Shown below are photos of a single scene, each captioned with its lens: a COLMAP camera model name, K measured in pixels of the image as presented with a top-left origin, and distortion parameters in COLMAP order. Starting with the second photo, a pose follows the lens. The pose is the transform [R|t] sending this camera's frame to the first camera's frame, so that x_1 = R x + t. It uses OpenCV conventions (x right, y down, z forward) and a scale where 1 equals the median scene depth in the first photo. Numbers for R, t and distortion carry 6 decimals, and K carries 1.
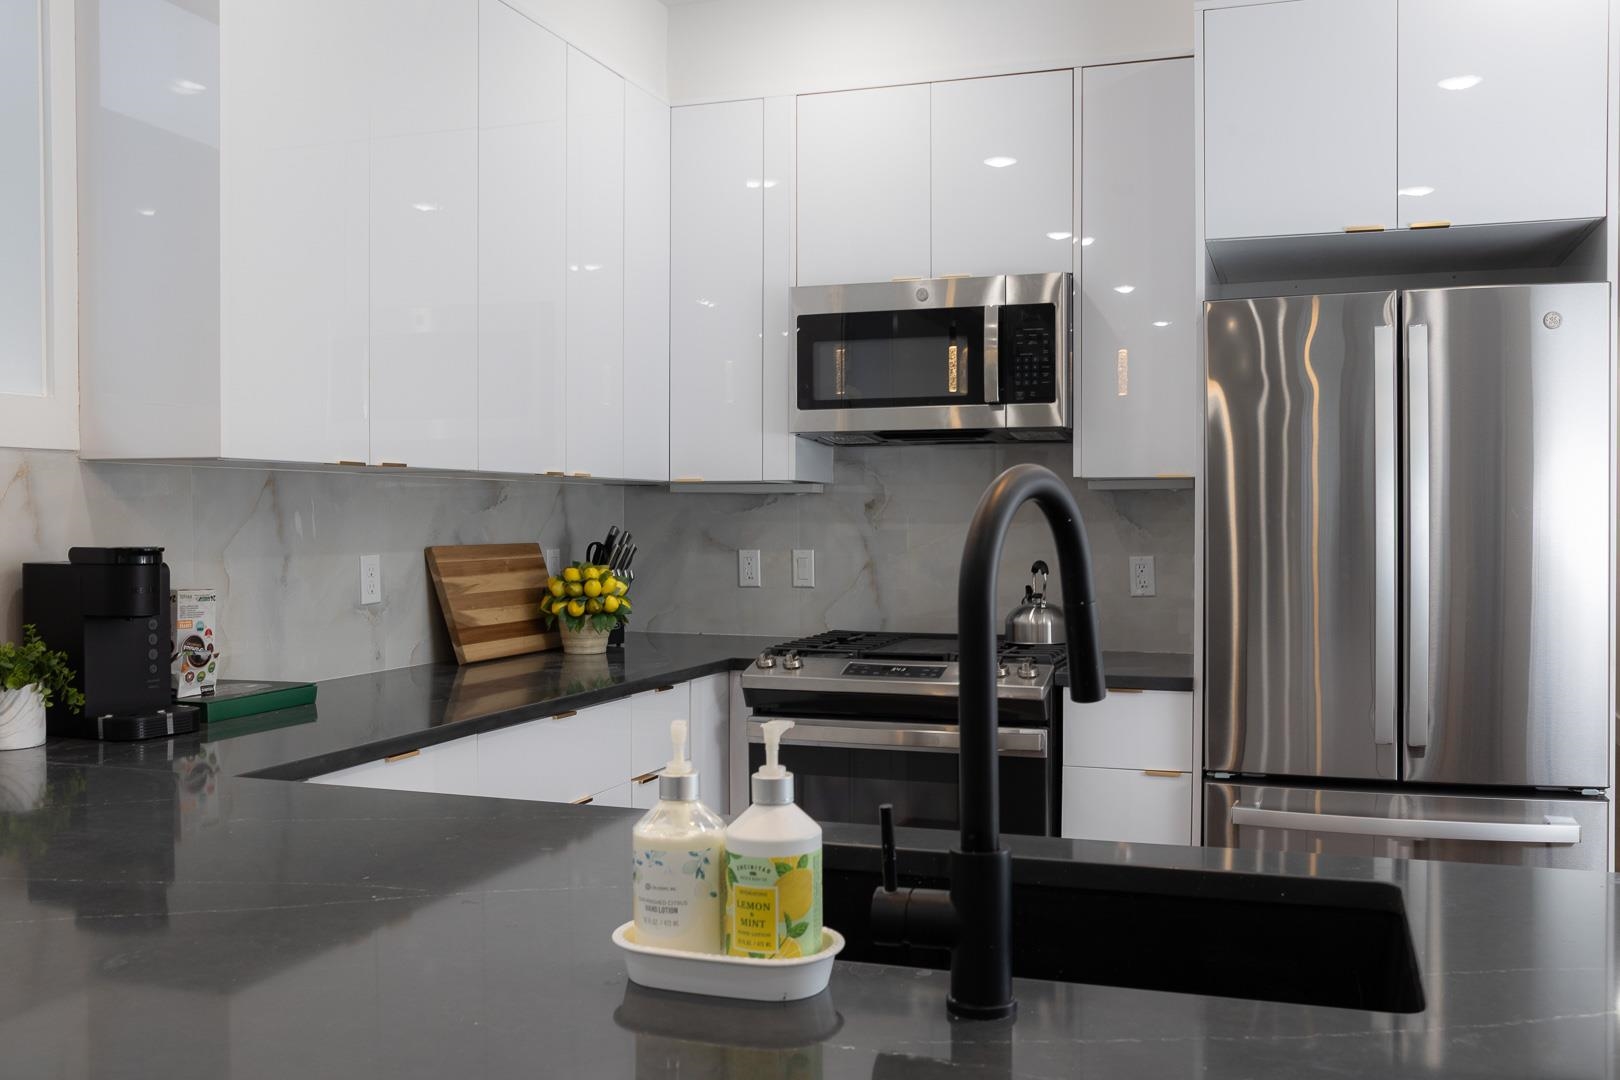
lens RADIAL K [[1382.3, 0, 857.1], [0, 1382.3, 552.3], [0, 0, 1]] dist [-0.066593, 0.040246]
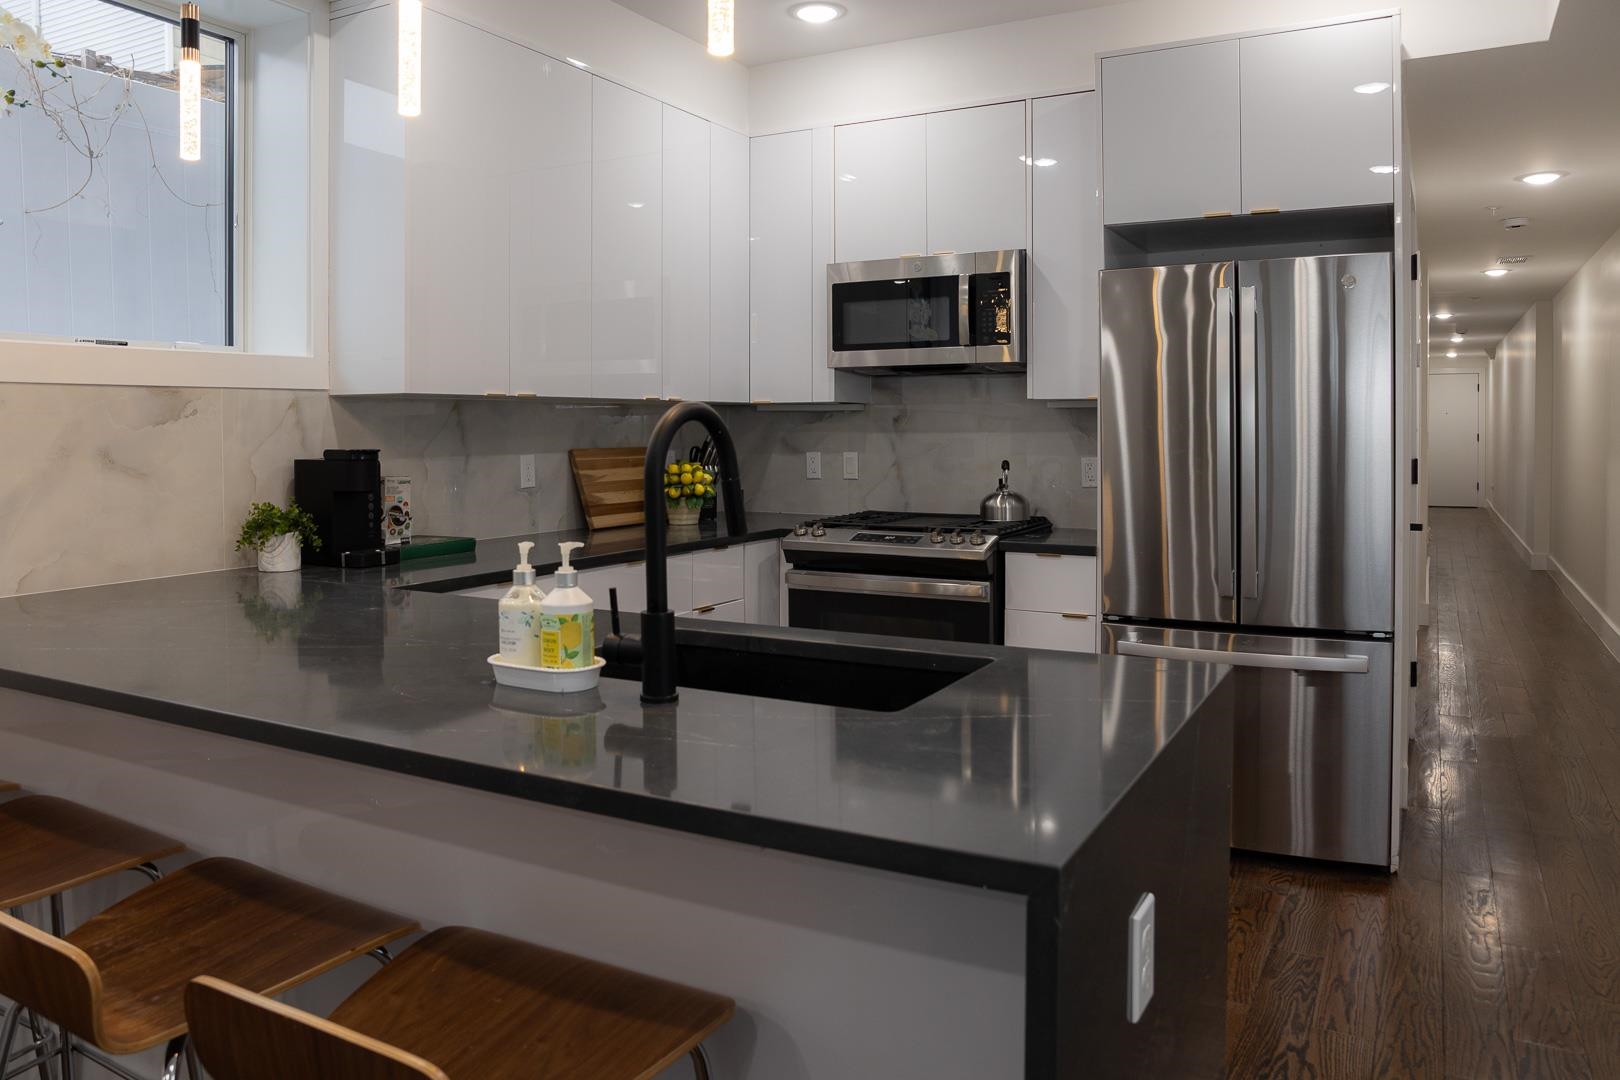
lens RADIAL K [[1128.3, 0, 834.9], [0, 1128.3, 436.5], [0, 0, 1]] dist [-0.099045, 0.056973]
pose [[0.985095, -0.001079, -0.172007, 0.166313], [-0.001536, 0.999885, -0.015067, -0.000171], [0.172004, 0.015106, 0.984980, -0.128921]]
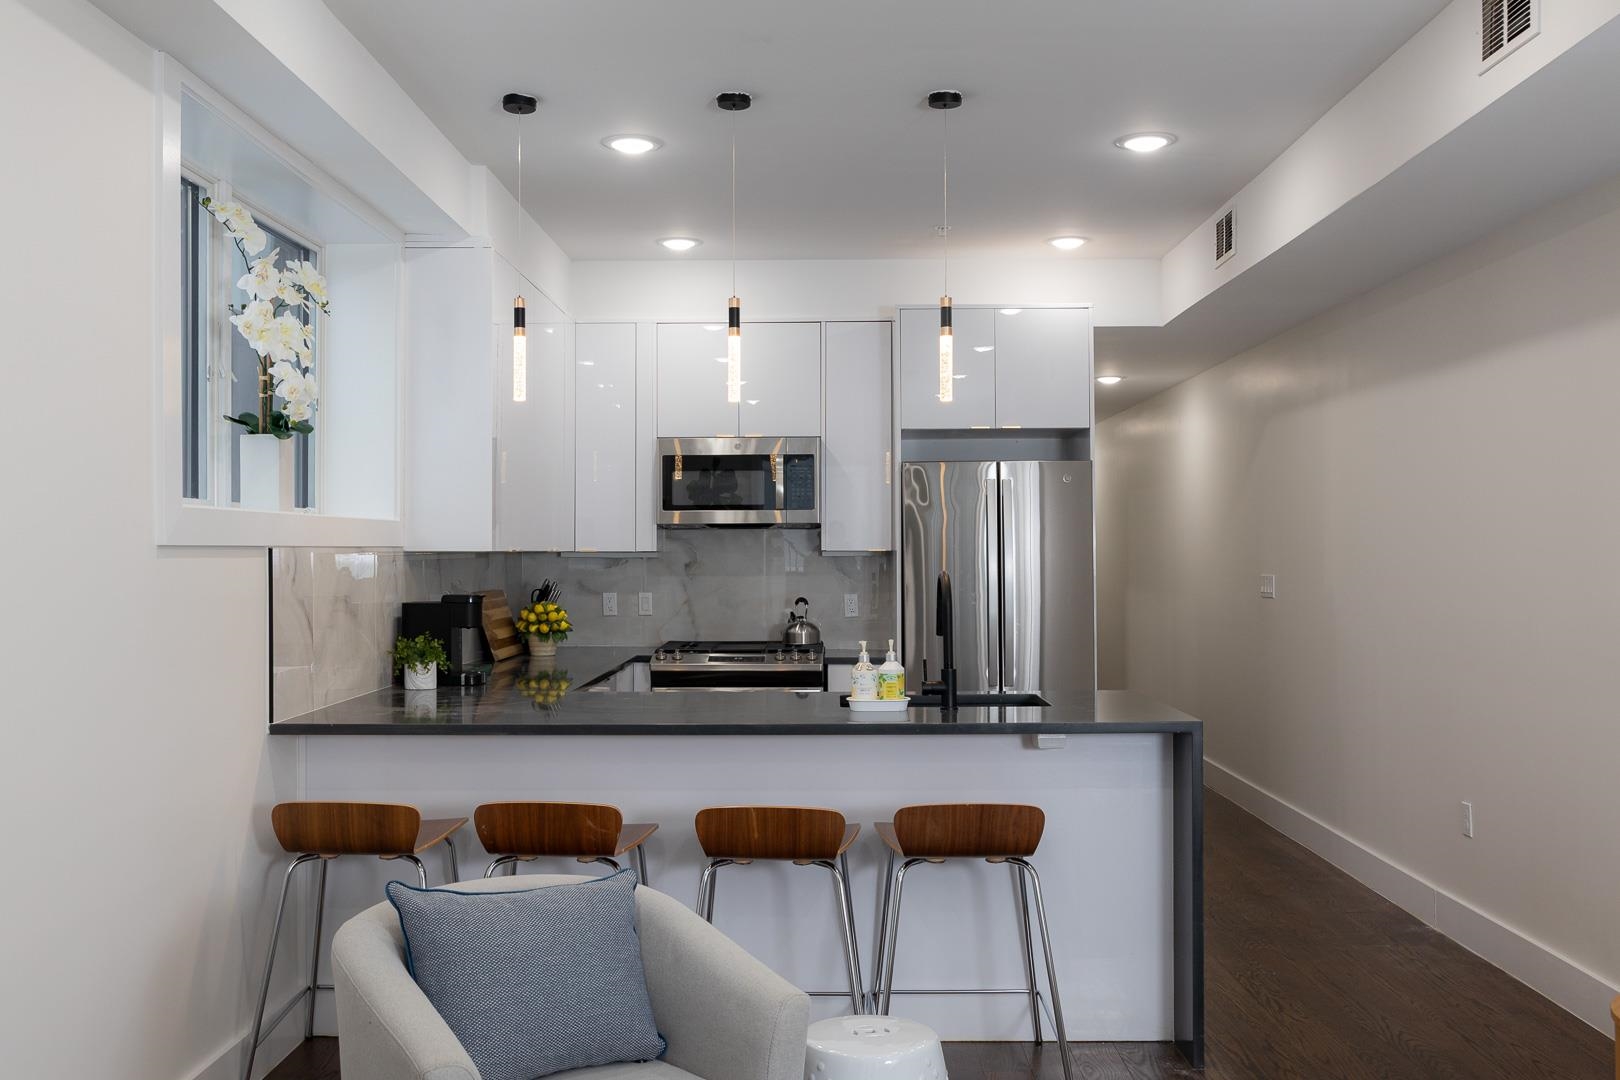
lens RADIAL K [[1452.8, 0, 811.5], [0, 1452.8, 539.5], [0, 0, 1]] dist [-0.187344, -0.008011]
pose [[0.953360, 0.000185, 0.301836, -0.436755], [0.010247, 0.999404, -0.032979, -0.006851], [-0.301663, 0.034534, 0.952789, -0.812667]]
